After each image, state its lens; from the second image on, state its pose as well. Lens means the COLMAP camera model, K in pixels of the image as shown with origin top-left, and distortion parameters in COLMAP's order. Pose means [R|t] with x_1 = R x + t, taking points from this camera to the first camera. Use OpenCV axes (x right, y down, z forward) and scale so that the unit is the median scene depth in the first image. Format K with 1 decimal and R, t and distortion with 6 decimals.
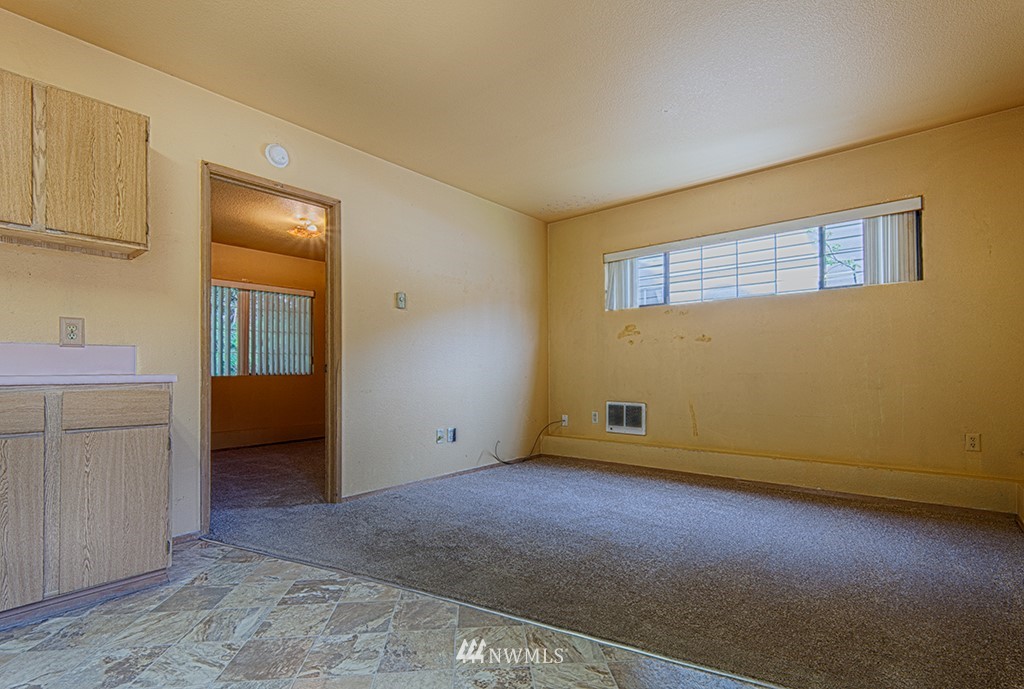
lens RADIAL K [[493.5, 0, 510.6], [0, 493.5, 363.7], [0, 0, 1]] dist [0.016232, -0.001112]
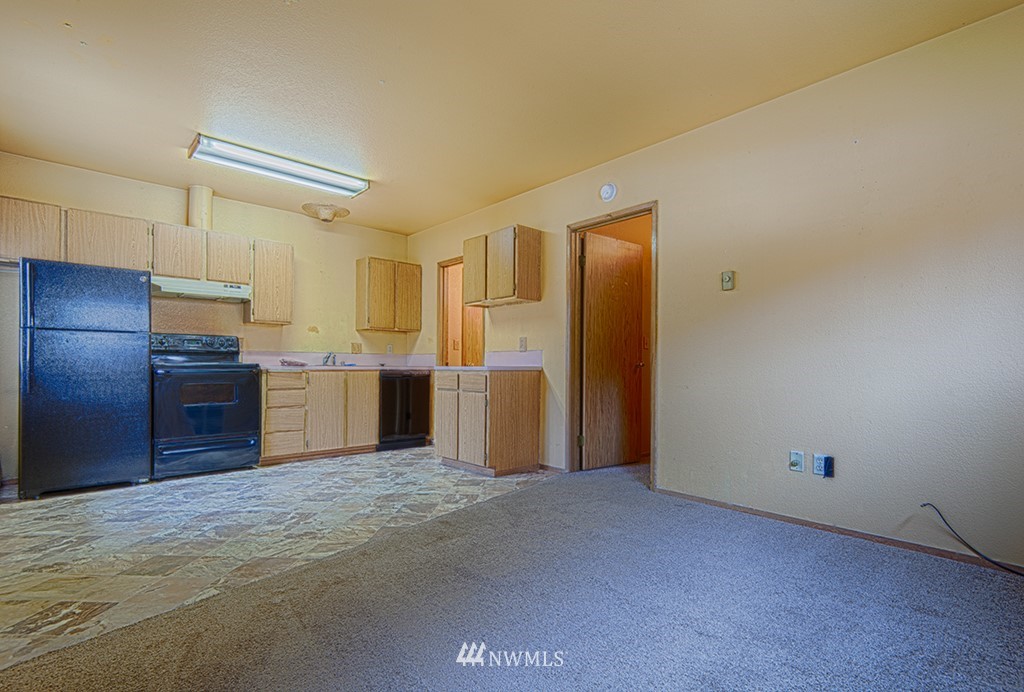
lens RADIAL K [[493.5, 0, 512.1], [0, 493.5, 355.7], [0, 0, 1]] dist [0.016232, -0.001112]
pose [[-0.147004, -0.013460, -0.989044, 1.134869], [0.010474, 0.999830, -0.015164, 0.010035], [0.989080, -0.012588, -0.146838, 1.327306]]
